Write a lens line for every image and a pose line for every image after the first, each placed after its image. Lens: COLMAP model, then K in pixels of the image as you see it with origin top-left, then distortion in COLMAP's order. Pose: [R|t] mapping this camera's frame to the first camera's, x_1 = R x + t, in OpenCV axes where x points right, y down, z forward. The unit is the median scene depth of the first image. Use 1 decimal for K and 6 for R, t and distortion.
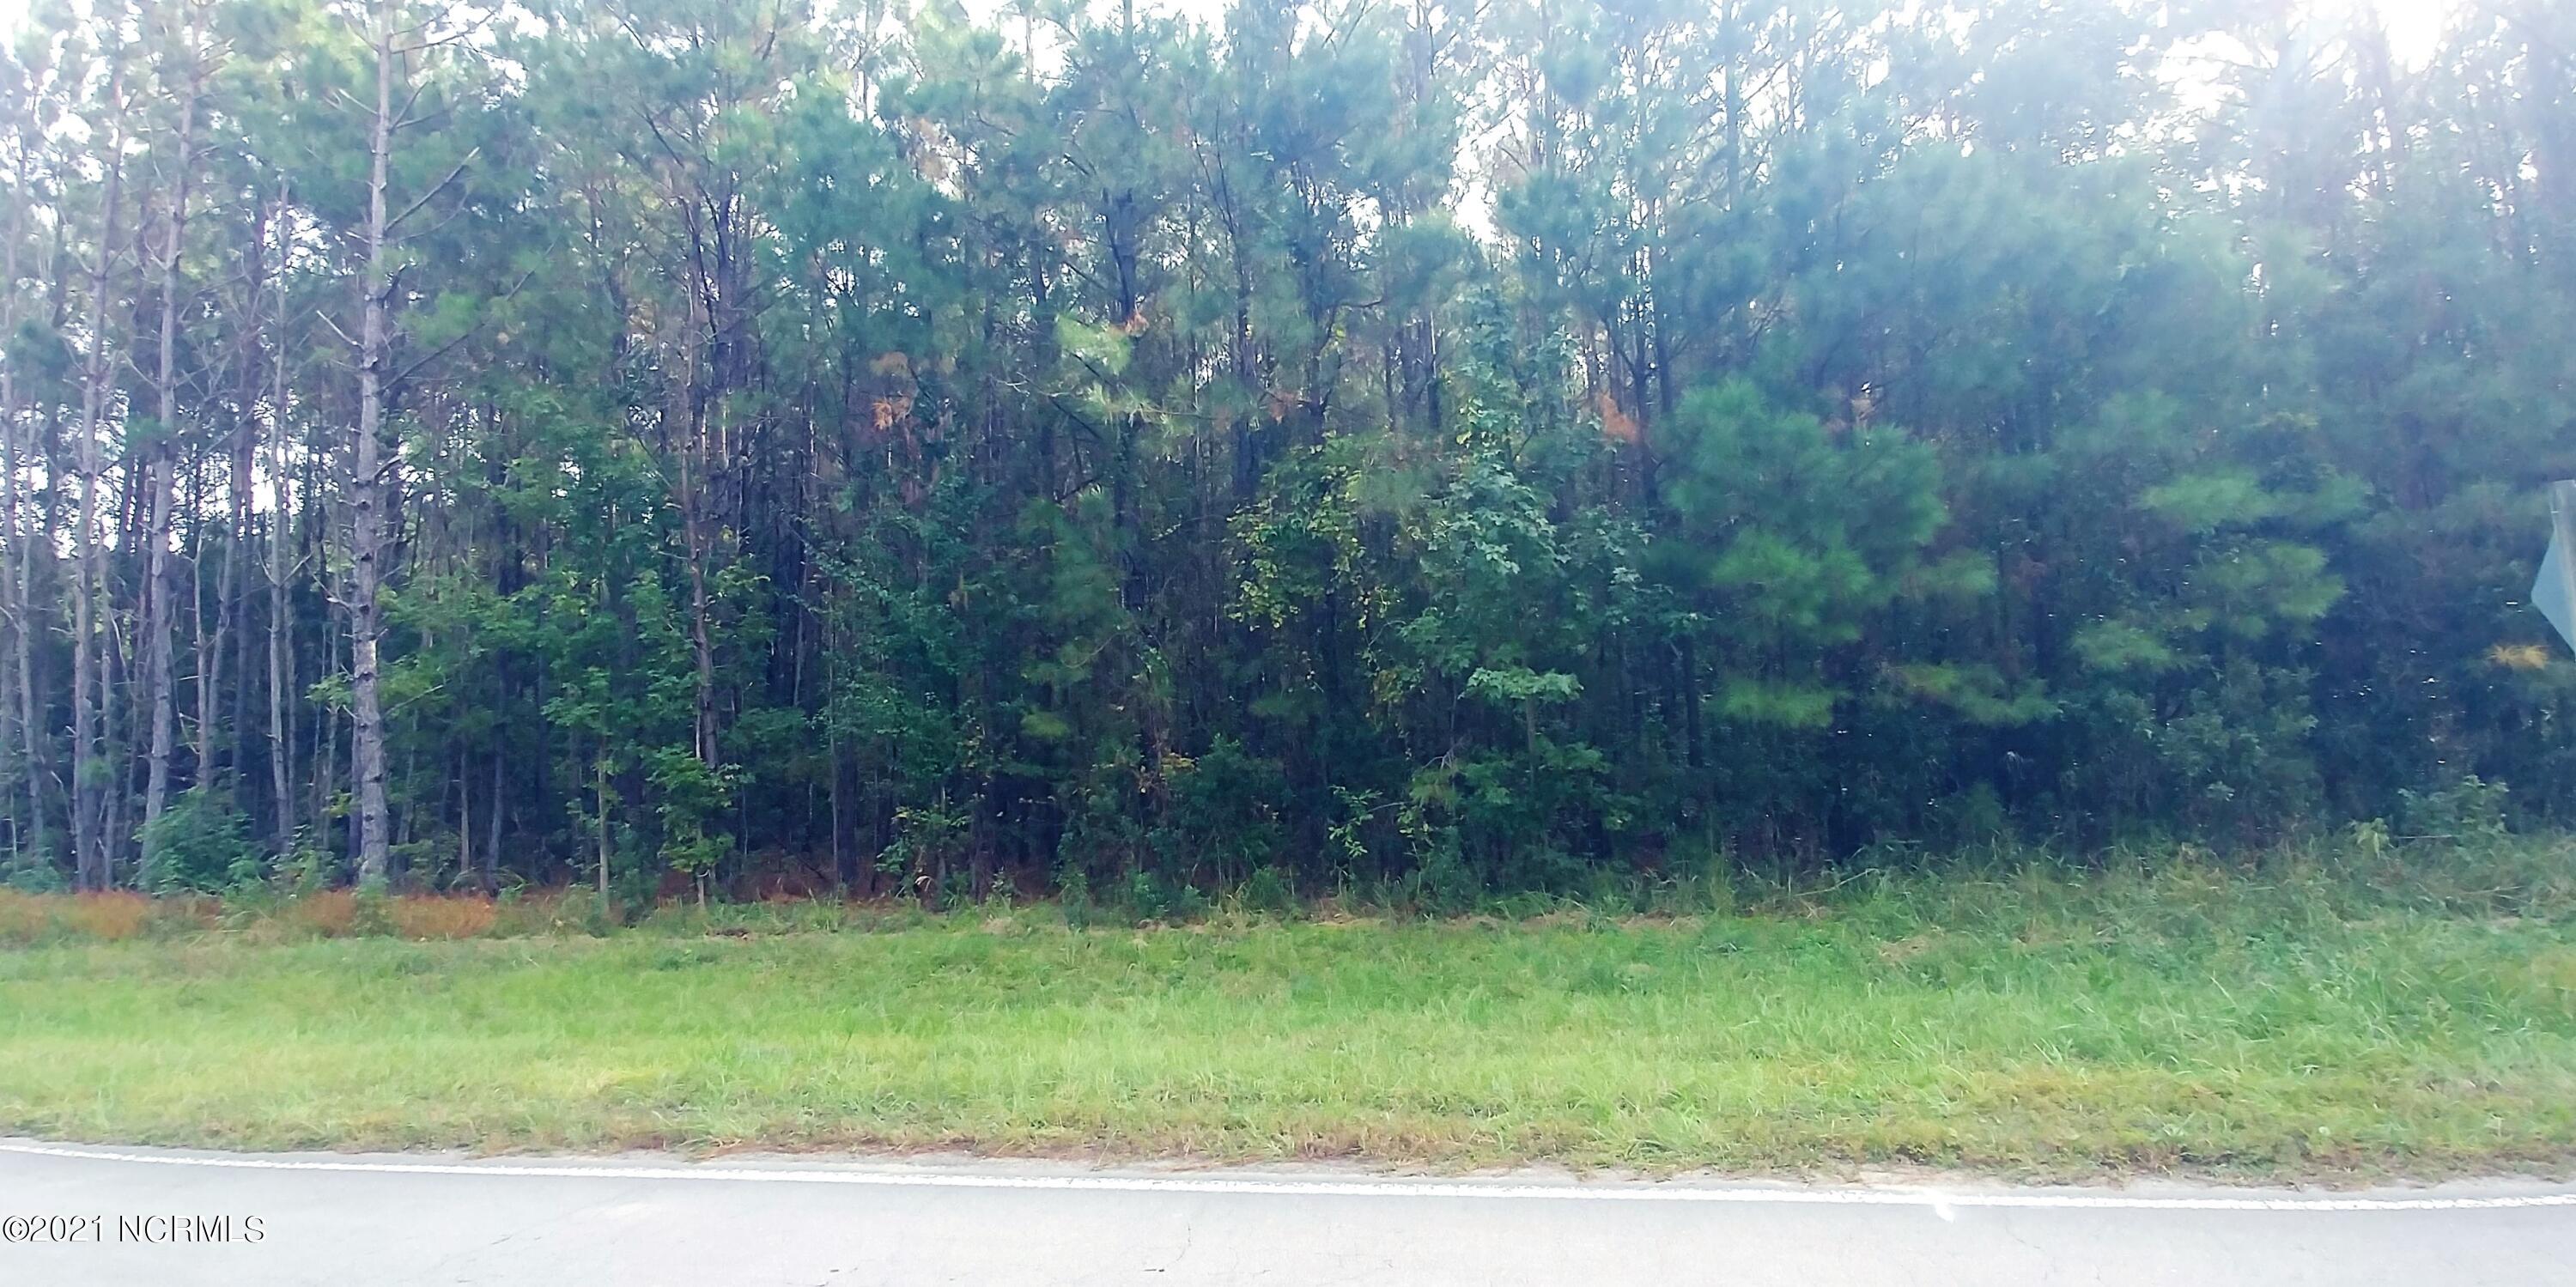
lens RADIAL K [[1155.3, 0, 1293.0], [0, 1155.3, 587.7], [0, 0, 1]] dist [0.000424, 0.000038]
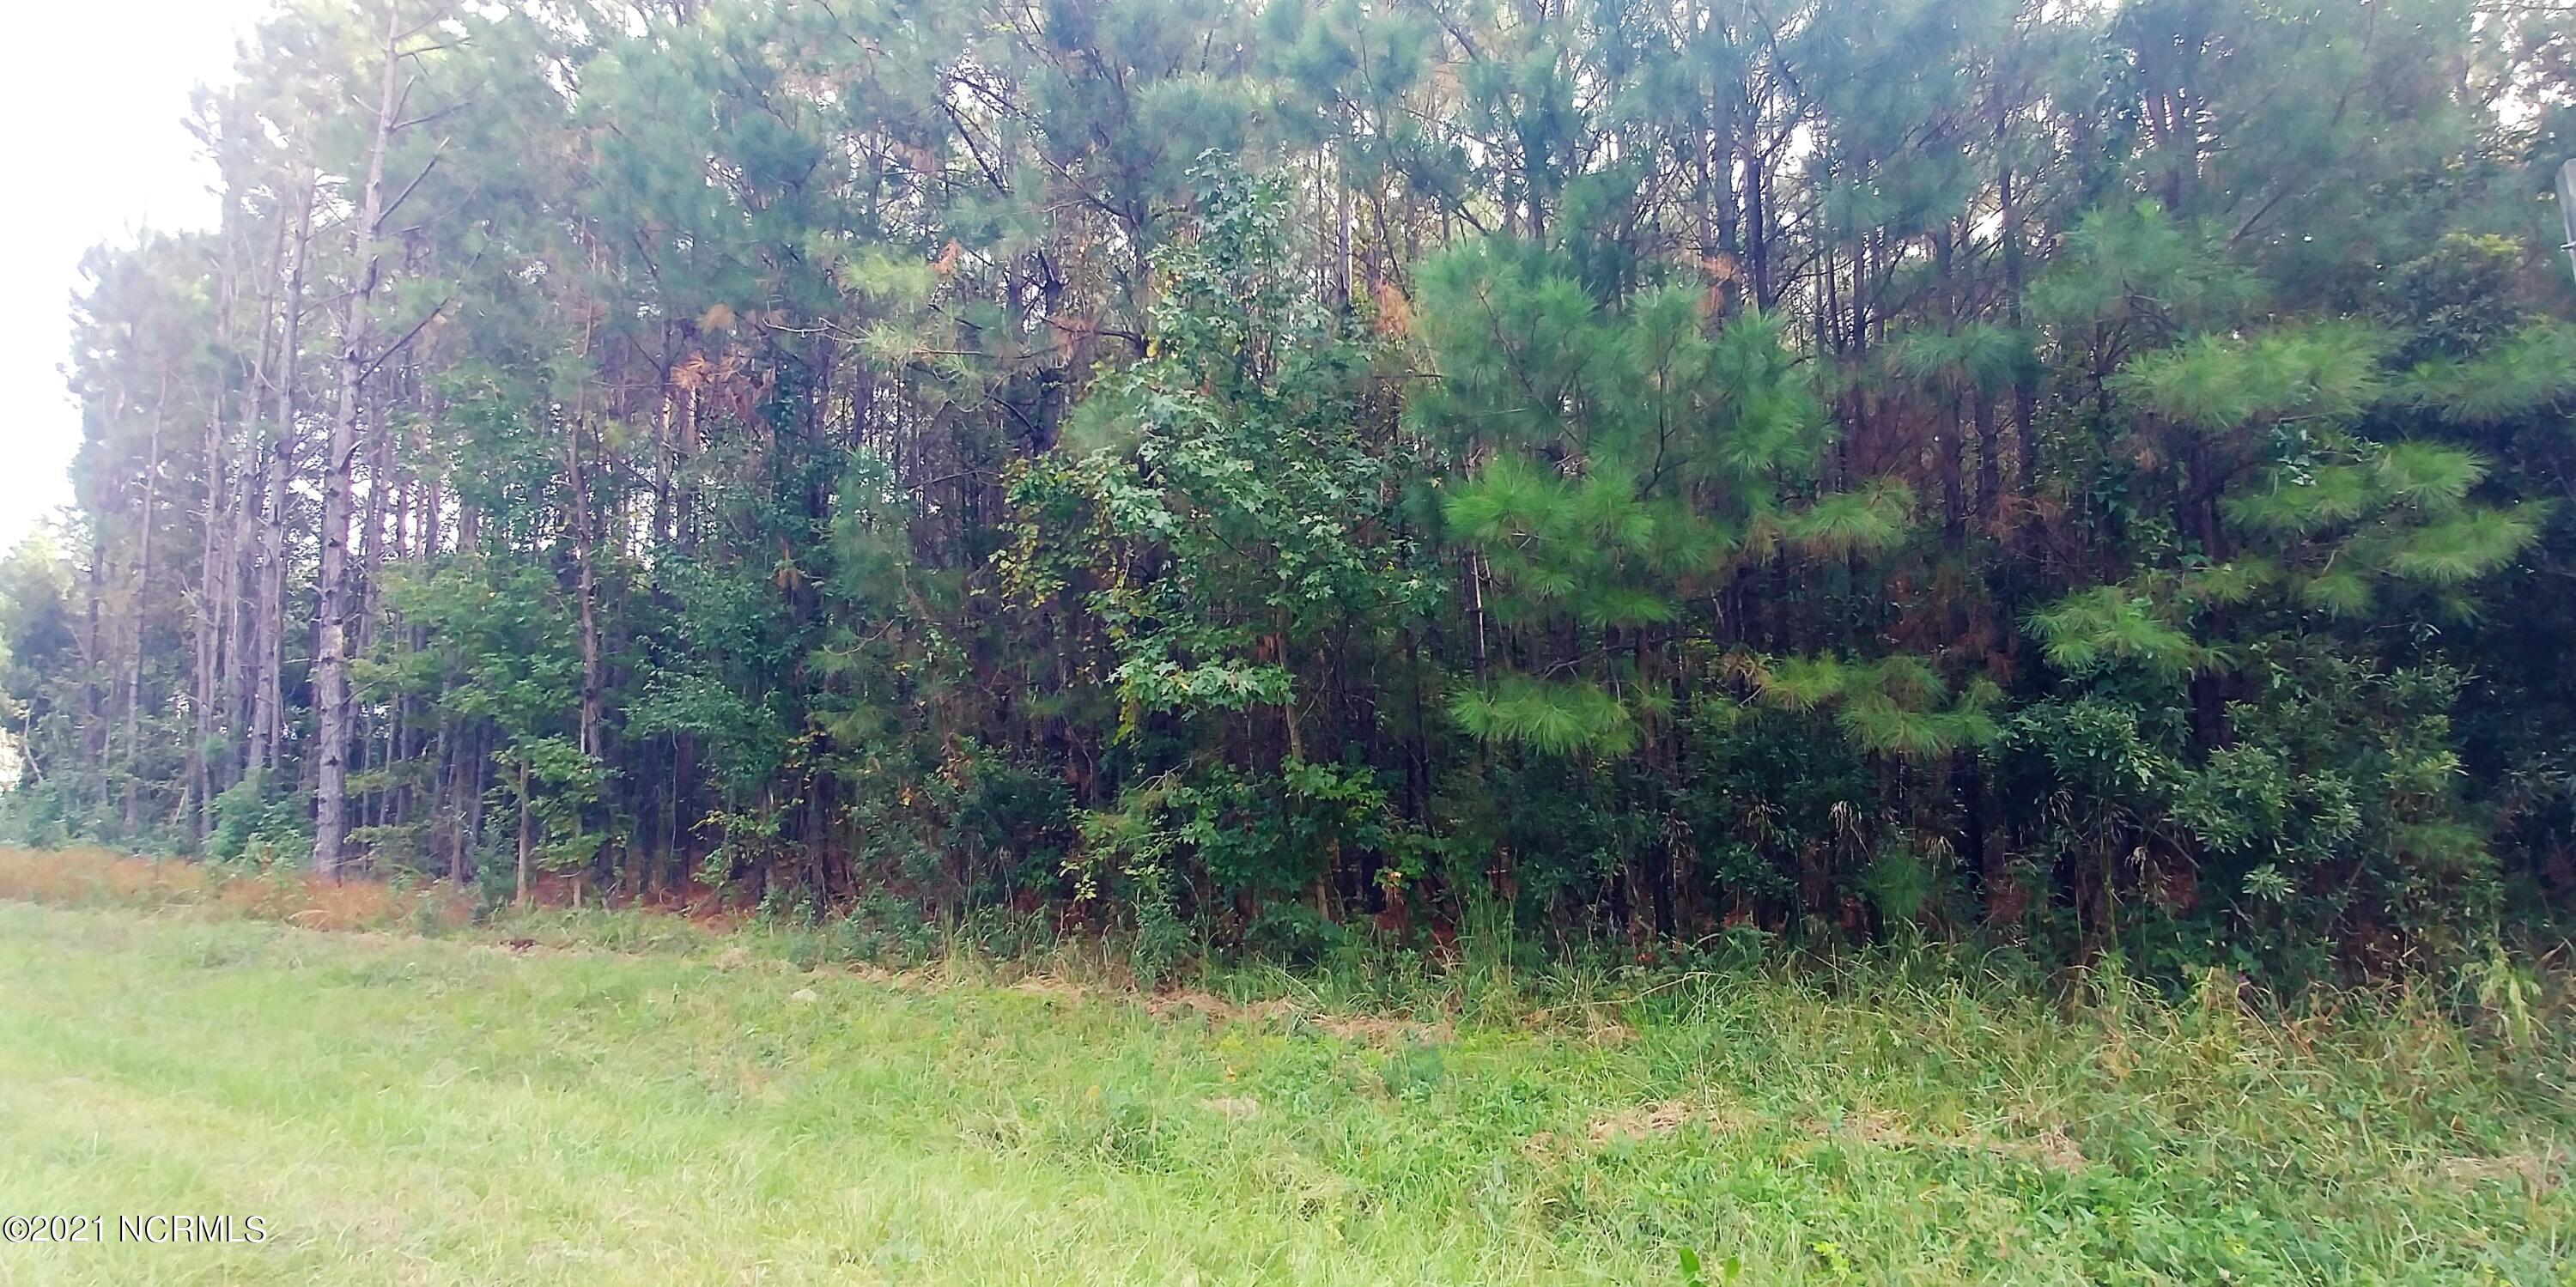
lens RADIAL K [[1155.3, 0, 1293.0], [0, 1155.3, 587.7], [0, 0, 1]] dist [0.000424, 0.000038]
pose [[0.978851, -0.005706, -0.204496, 0.410277], [0.006947, 0.999962, 0.005350, 0.022513], [0.204458, -0.006658, 0.978853, 0.311785]]
